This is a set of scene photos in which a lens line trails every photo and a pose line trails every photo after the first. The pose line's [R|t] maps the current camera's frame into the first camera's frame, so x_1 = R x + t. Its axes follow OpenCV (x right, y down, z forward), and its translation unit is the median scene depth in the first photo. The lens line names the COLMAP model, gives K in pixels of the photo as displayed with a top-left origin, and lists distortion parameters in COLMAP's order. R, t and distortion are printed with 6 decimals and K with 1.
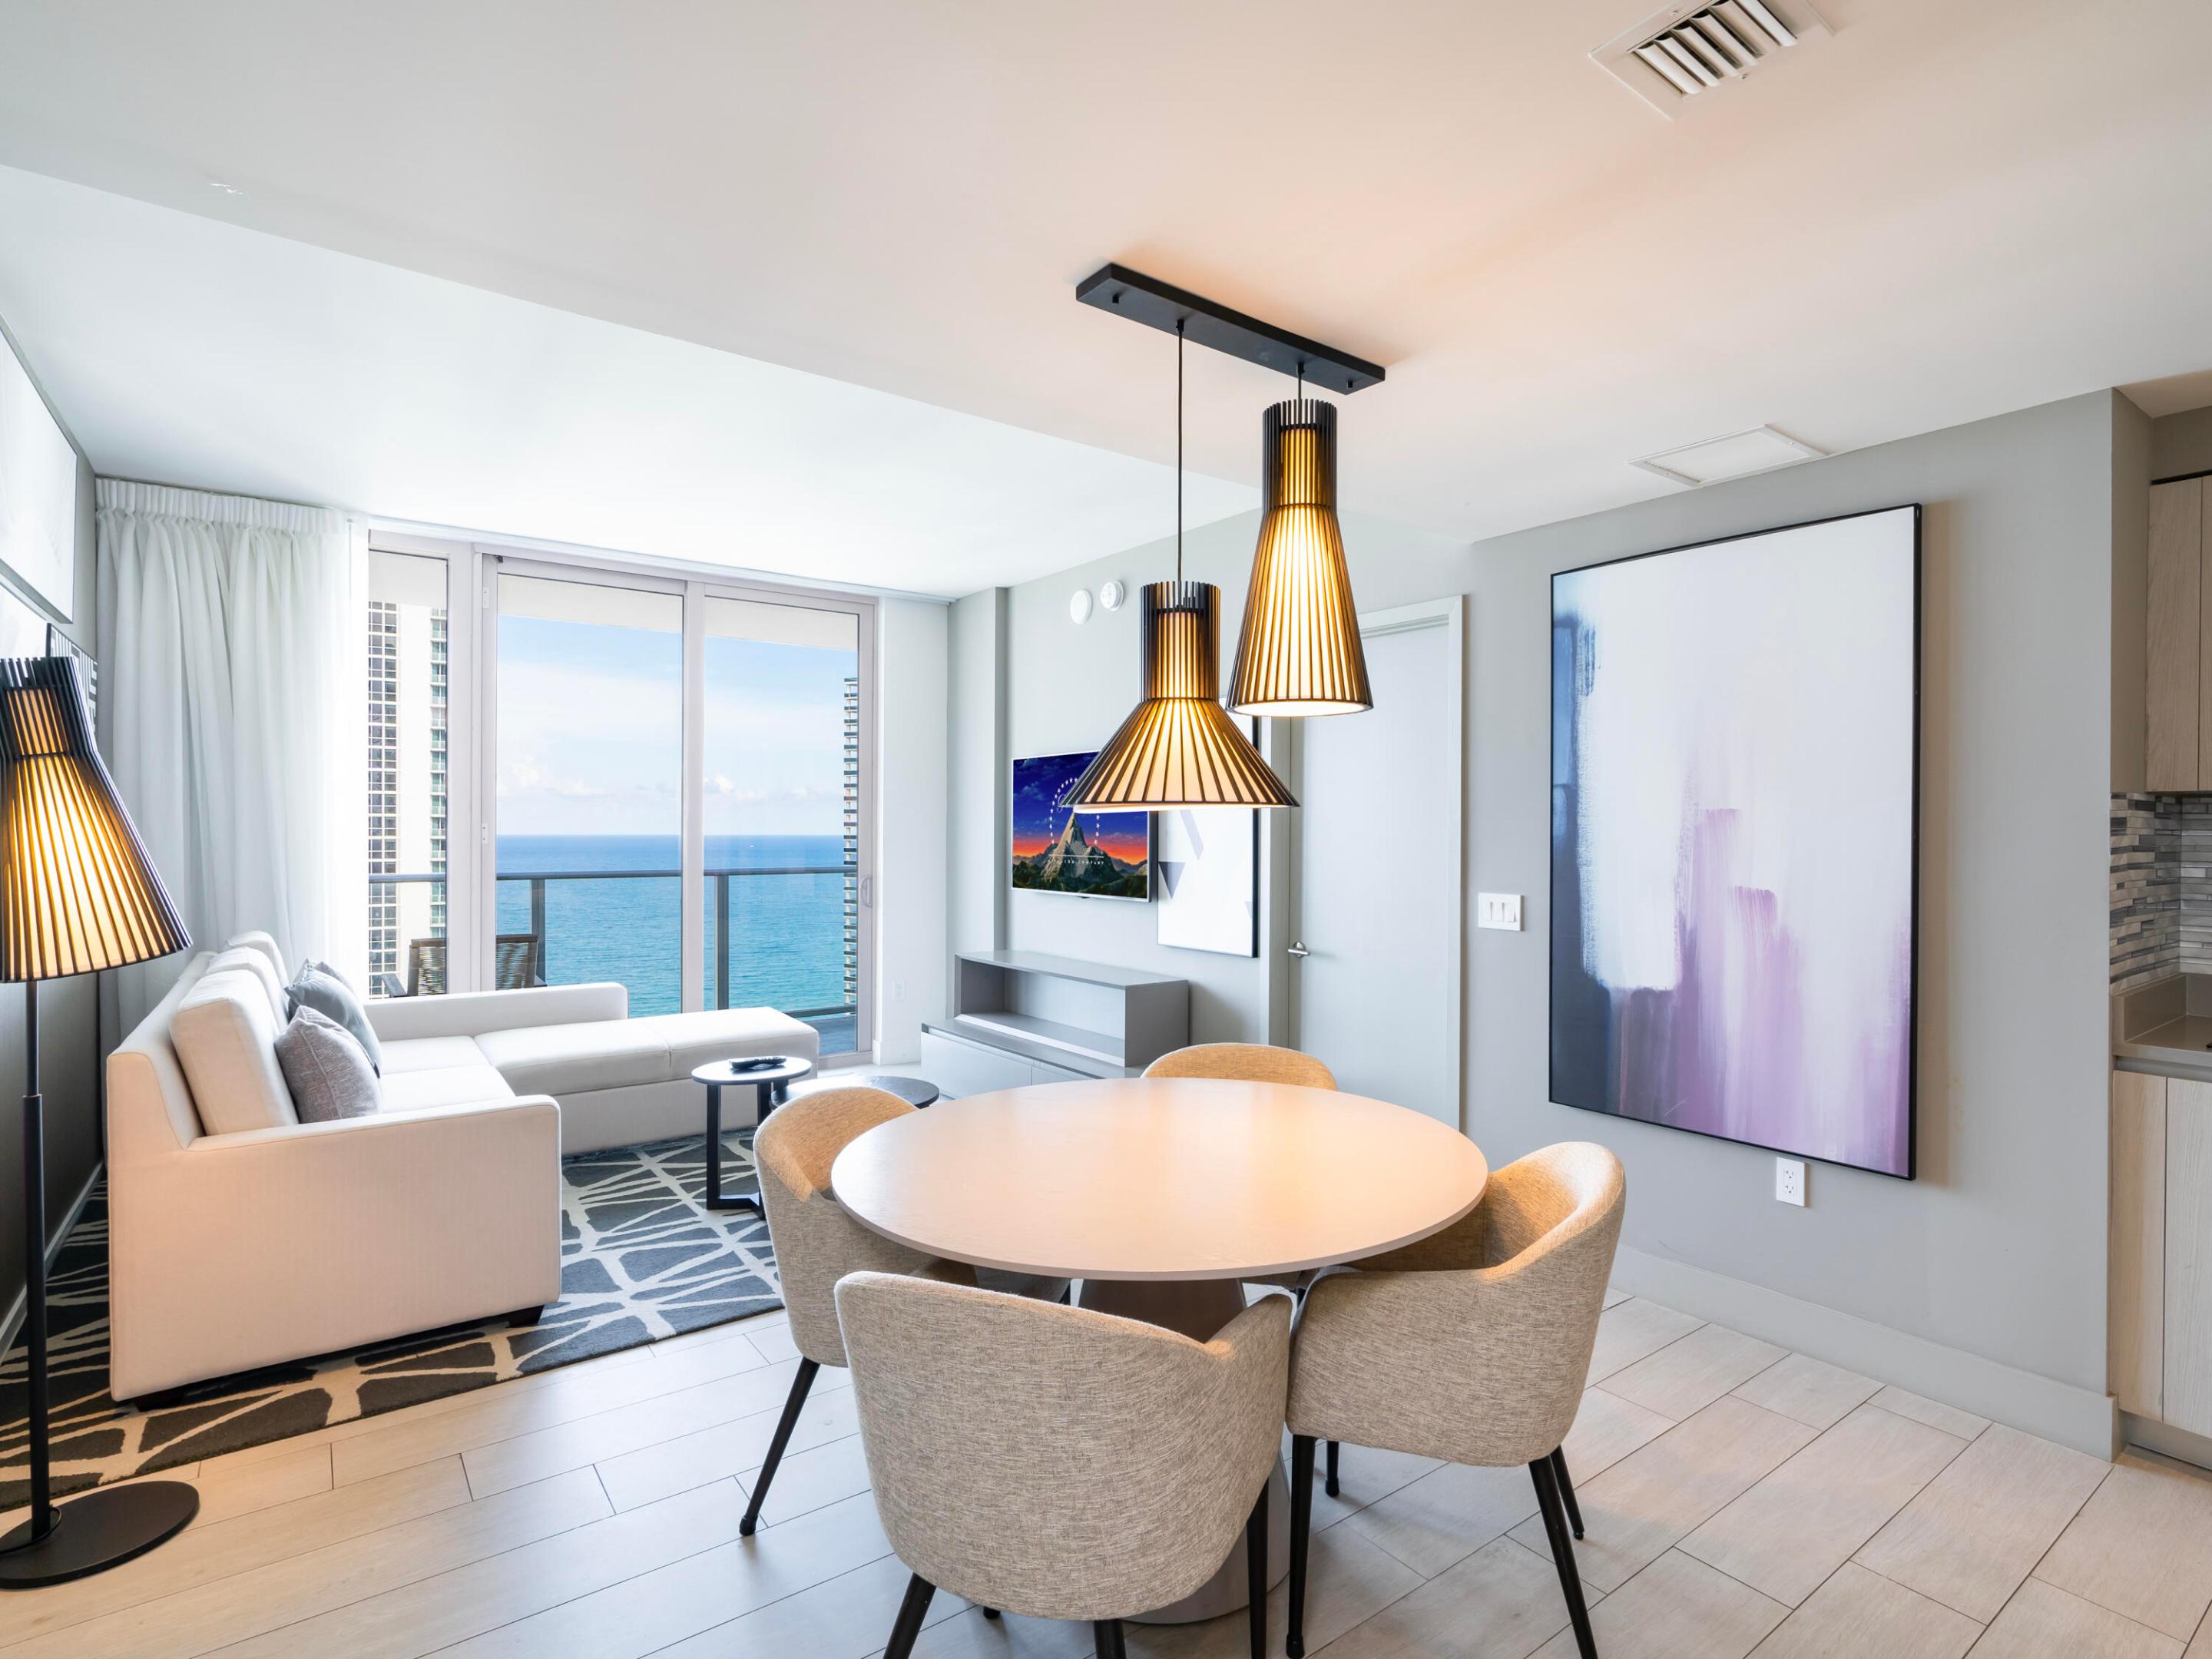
lens RADIAL K [[1120.1, 0, 1160.8], [0, 1120.1, 834.8], [0, 0, 1]] dist [-0.009735, 0.003682]
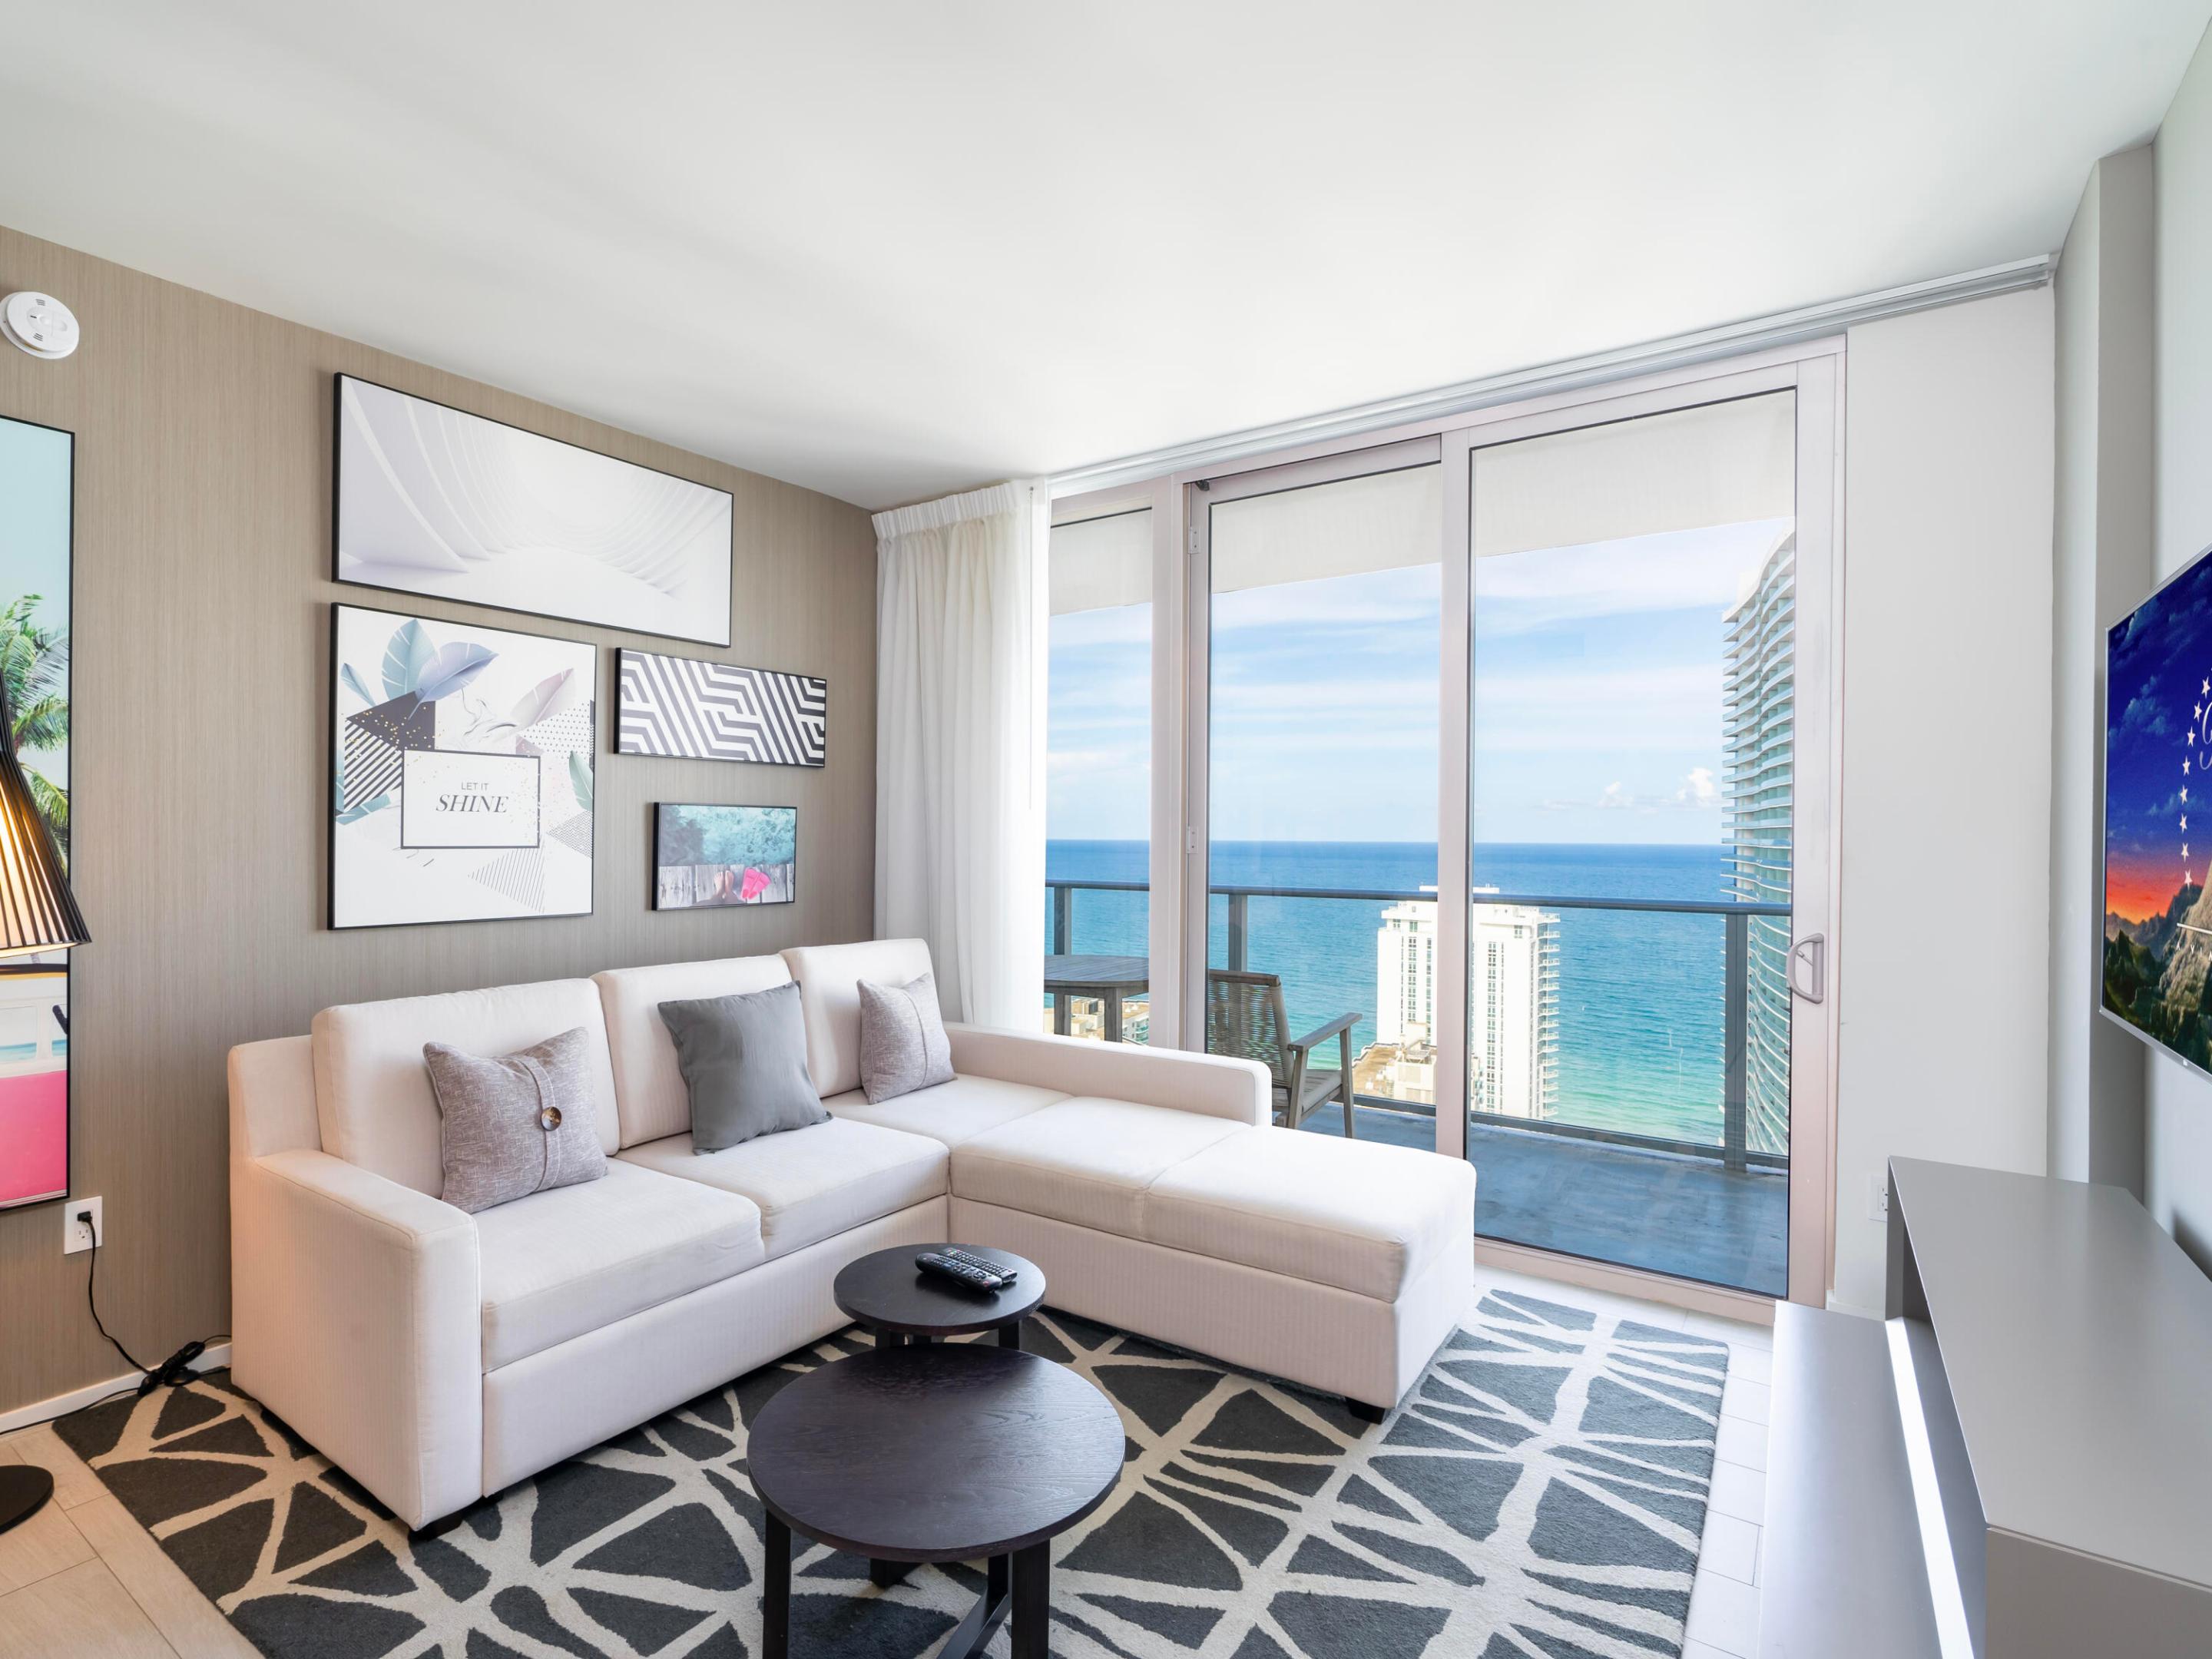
lens RADIAL K [[1120.1, 0, 1011.5], [0, 1120.1, 828.4], [0, 0, 1]] dist [-0.009735, 0.003682]
pose [[0.266987, -0.004351, -0.963690, 0.198186], [-0.009728, 0.999927, -0.007210, -0.003930], [0.963651, 0.011300, 0.266925, 1.119369]]
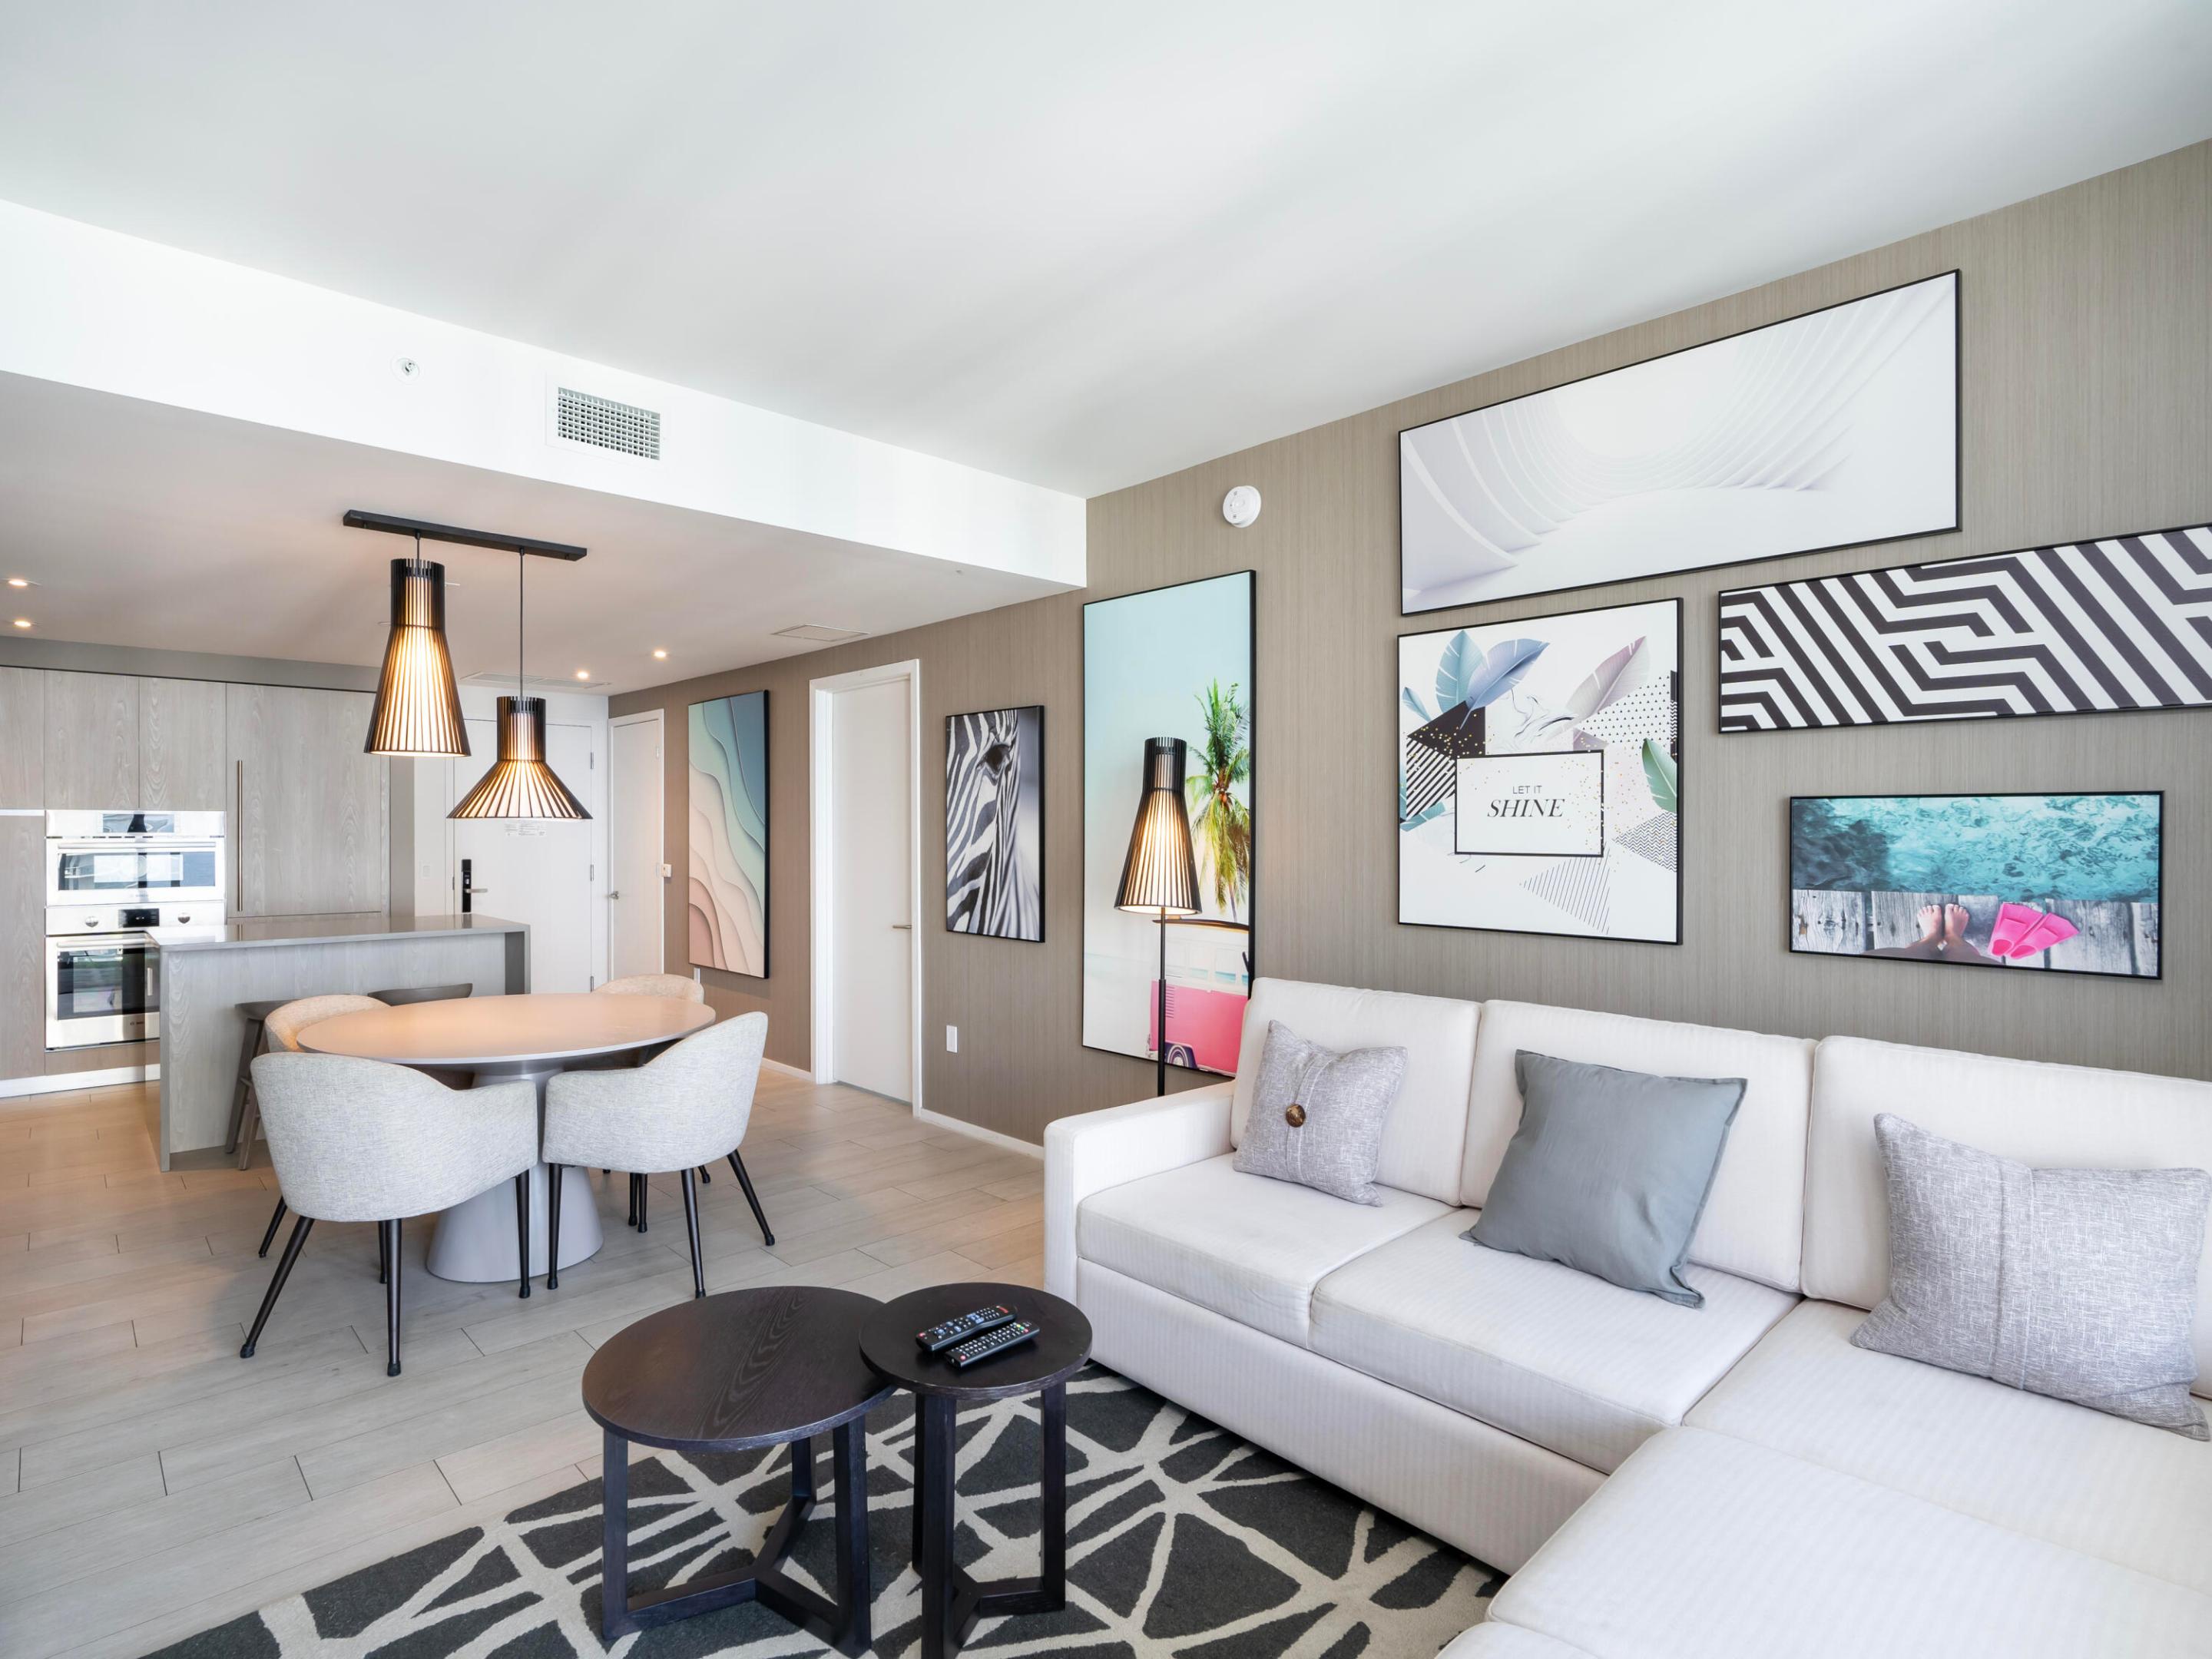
lens RADIAL K [[1120.1, 0, 1042.6], [0, 1120.1, 832.2], [0, 0, 1]] dist [-0.009735, 0.003682]
pose [[-0.997381, -0.004736, -0.072177, -0.452473], [-0.005209, 0.999966, 0.006362, -0.012740], [0.072145, 0.006722, -0.997372, 1.869184]]
